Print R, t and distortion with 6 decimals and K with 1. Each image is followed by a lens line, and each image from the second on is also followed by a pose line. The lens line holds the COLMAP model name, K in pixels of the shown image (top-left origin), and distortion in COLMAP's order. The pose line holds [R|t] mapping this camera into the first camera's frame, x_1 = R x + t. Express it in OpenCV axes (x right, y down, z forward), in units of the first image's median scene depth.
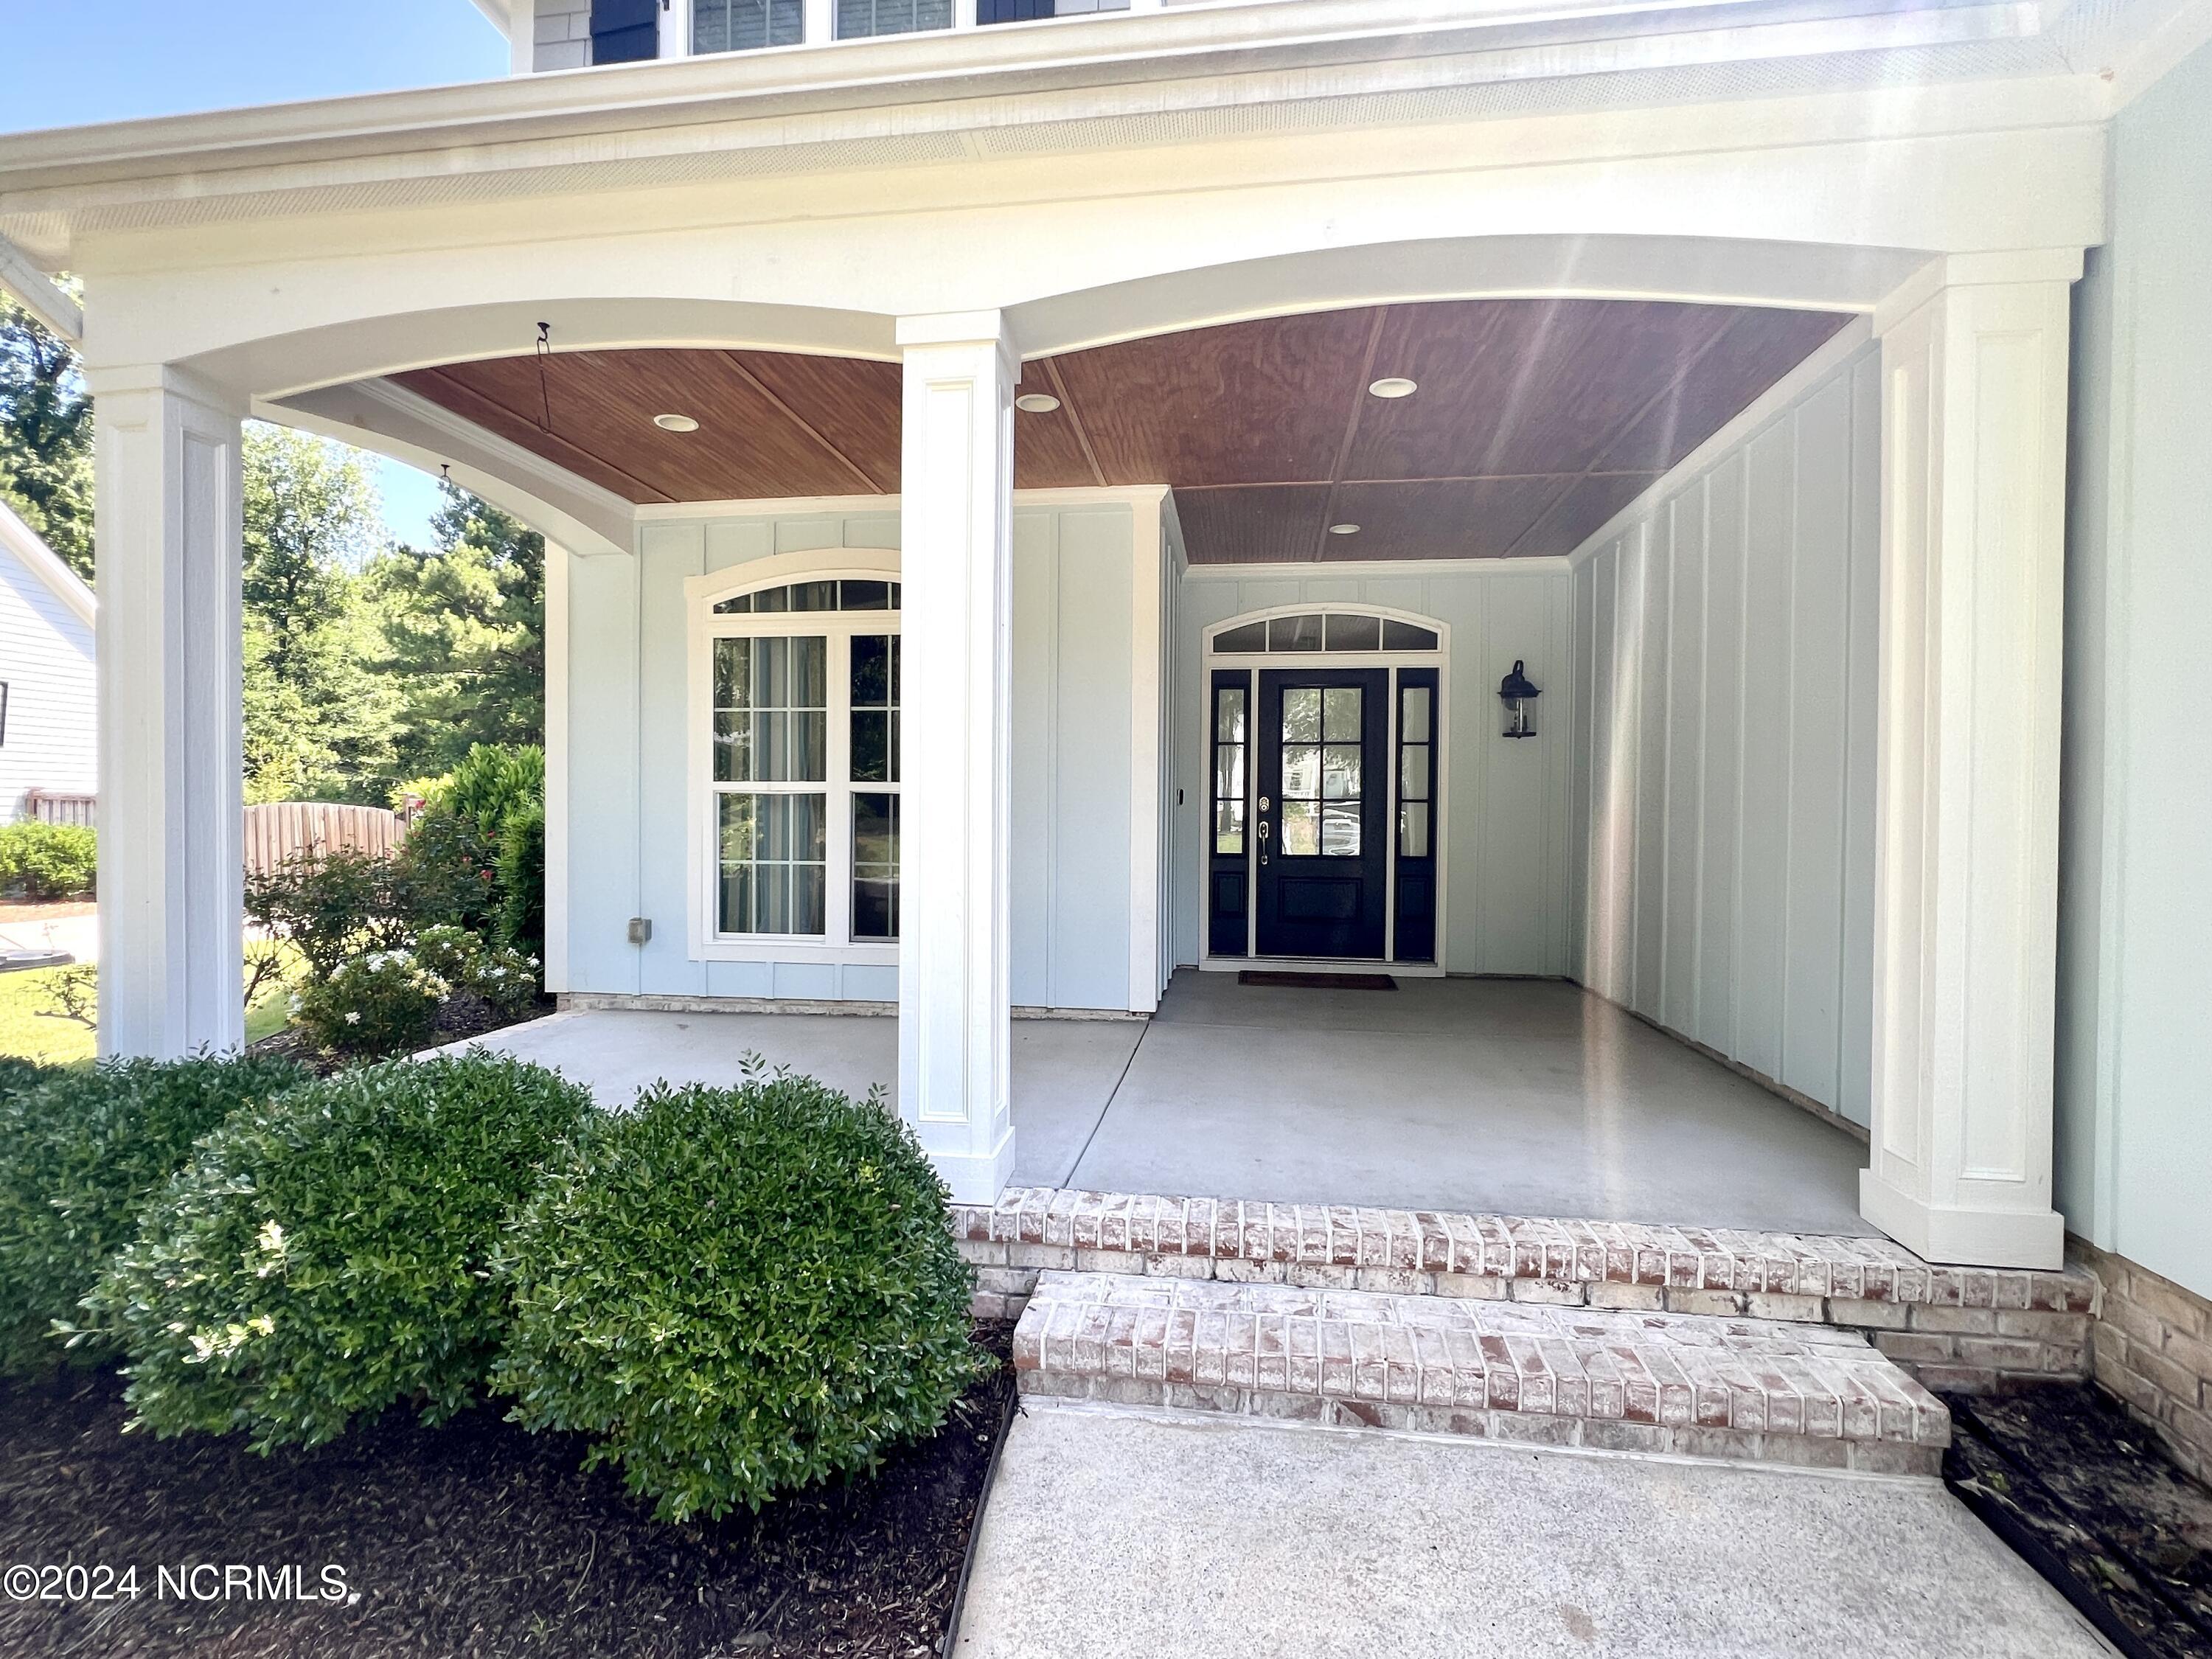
lens RADIAL K [[1036.0, 0, 1106.0], [0, 1036.0, 829.5], [0, 0, 1]] dist [-0.000493, 0.000297]
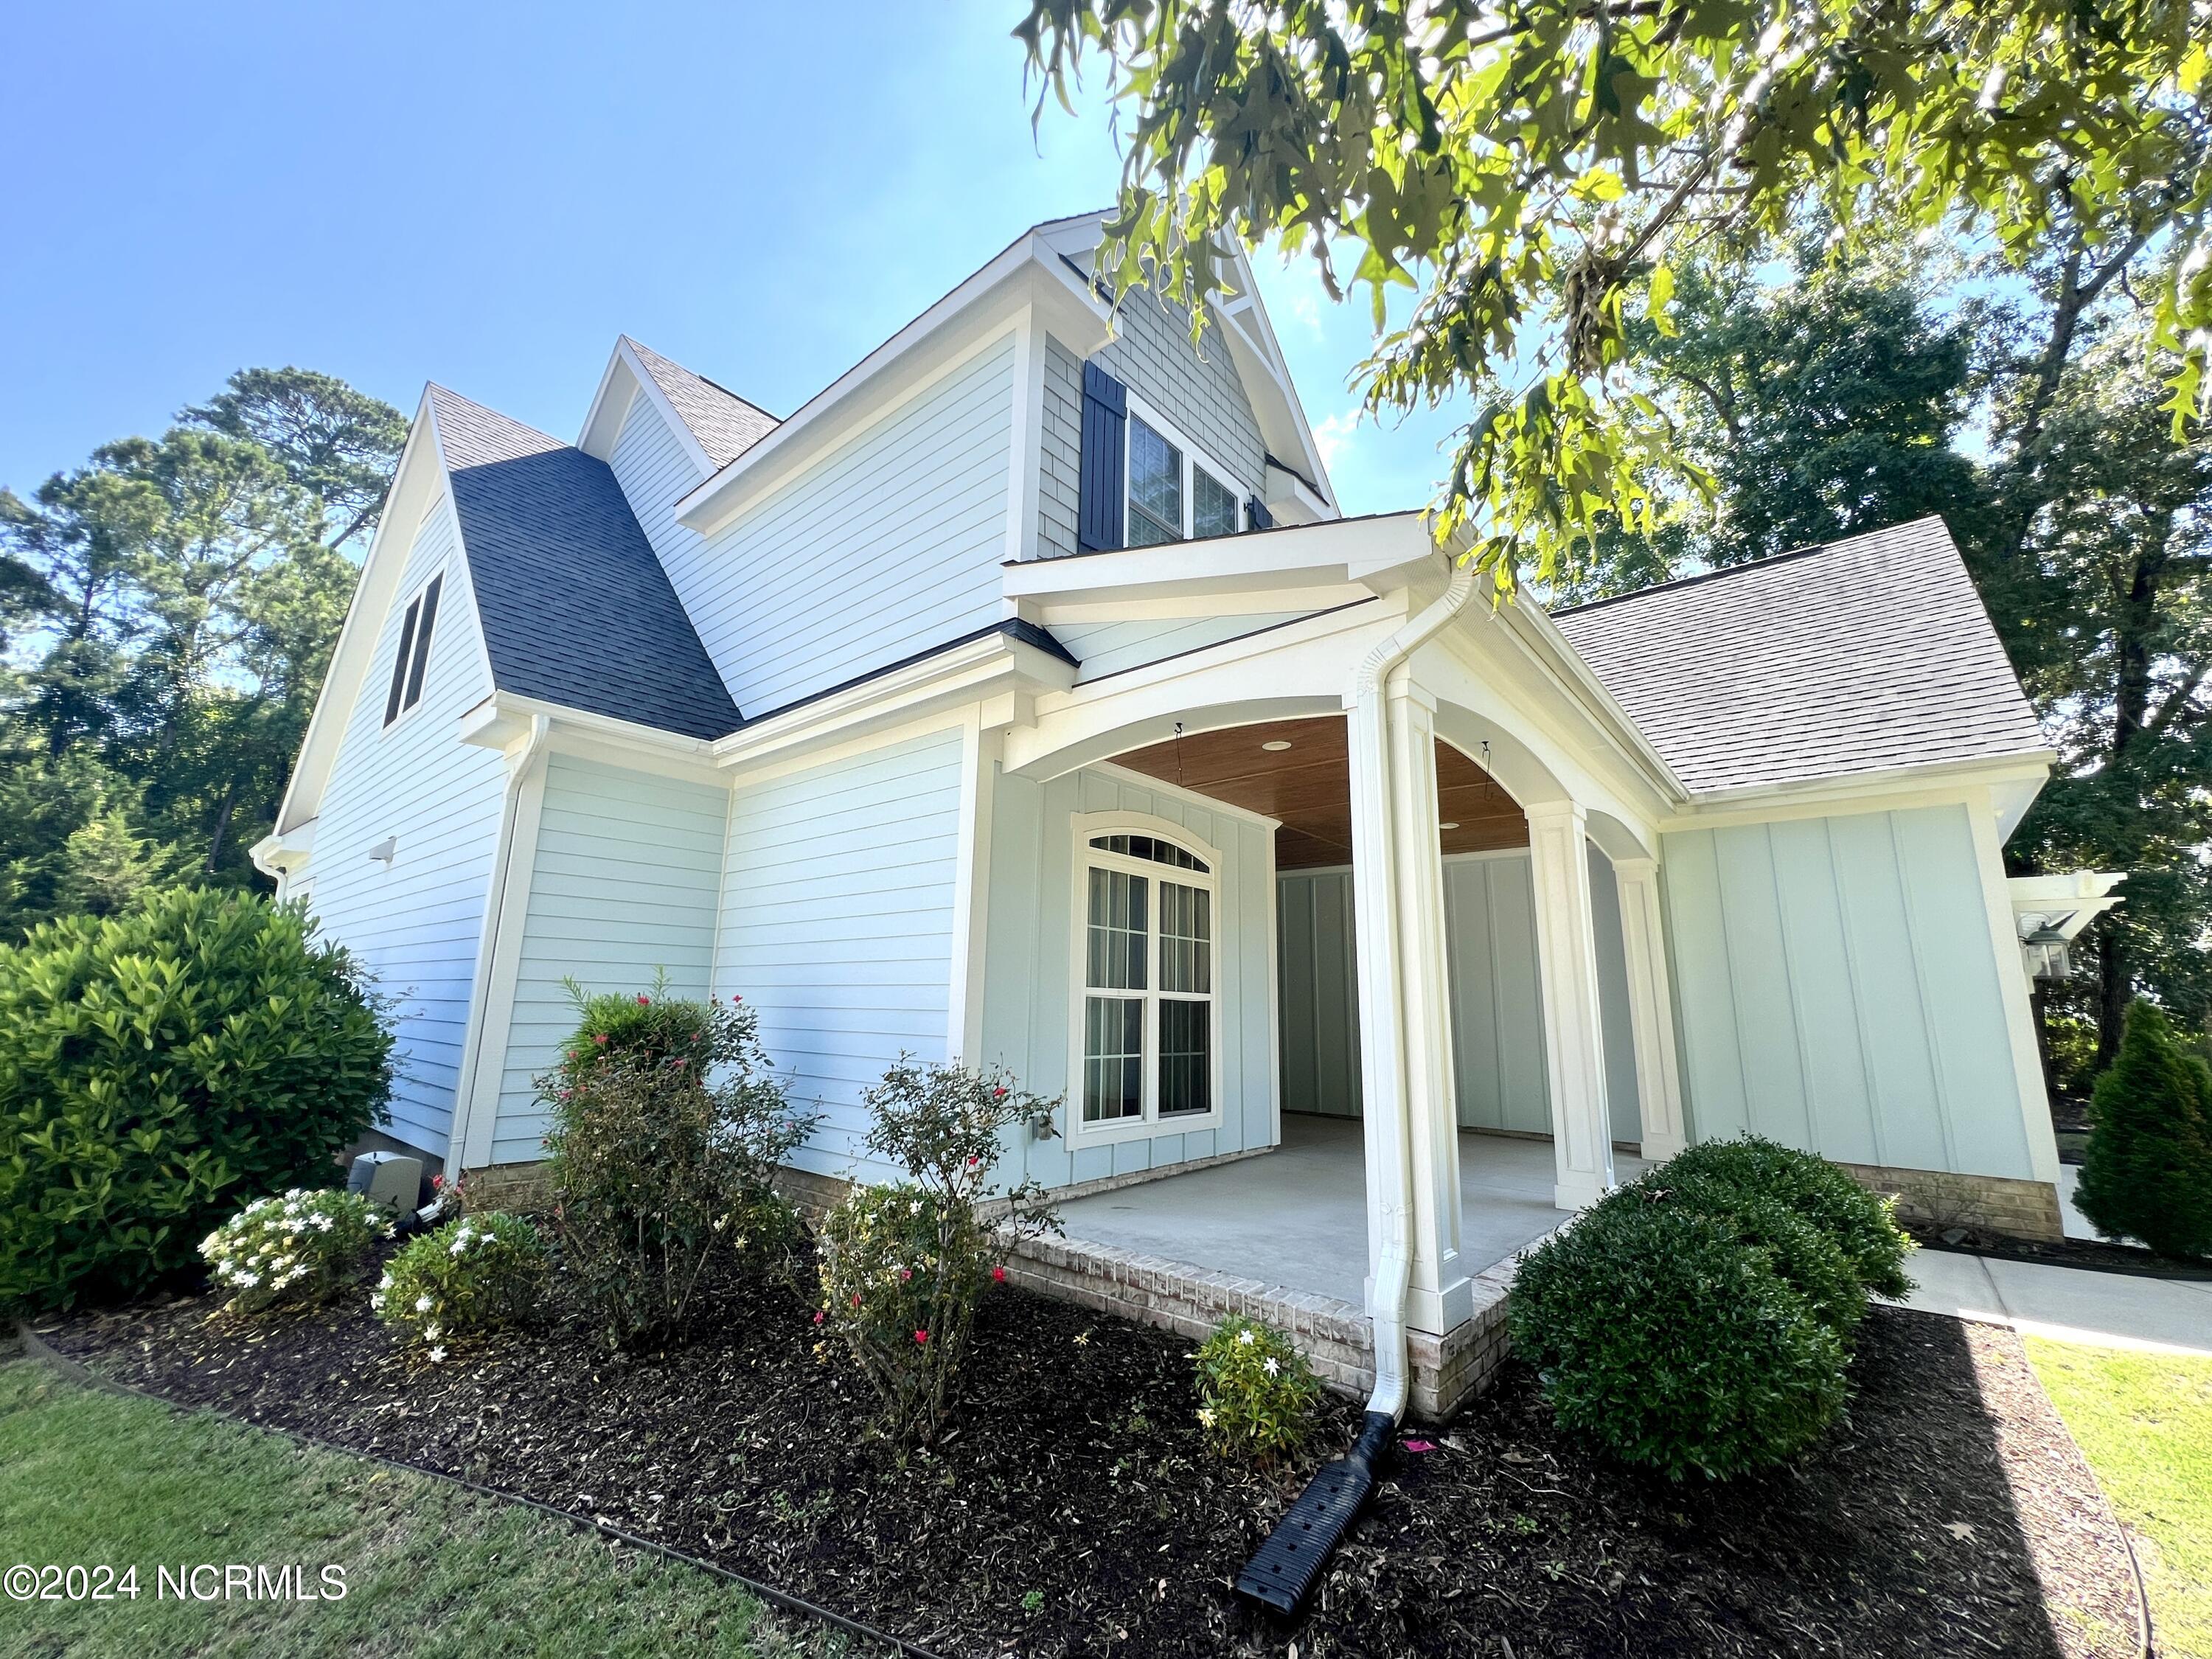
lens RADIAL K [[897.7, 0, 1106.0], [0, 897.7, 829.5], [0, 0, 1]] dist [0.002255, 0.000082]
pose [[0.546097, 0.174772, 0.819288, -1.248615], [0.002832, 0.977604, -0.210432, -0.006962], [-0.837717, 0.117236, 0.533372, 0.426273]]
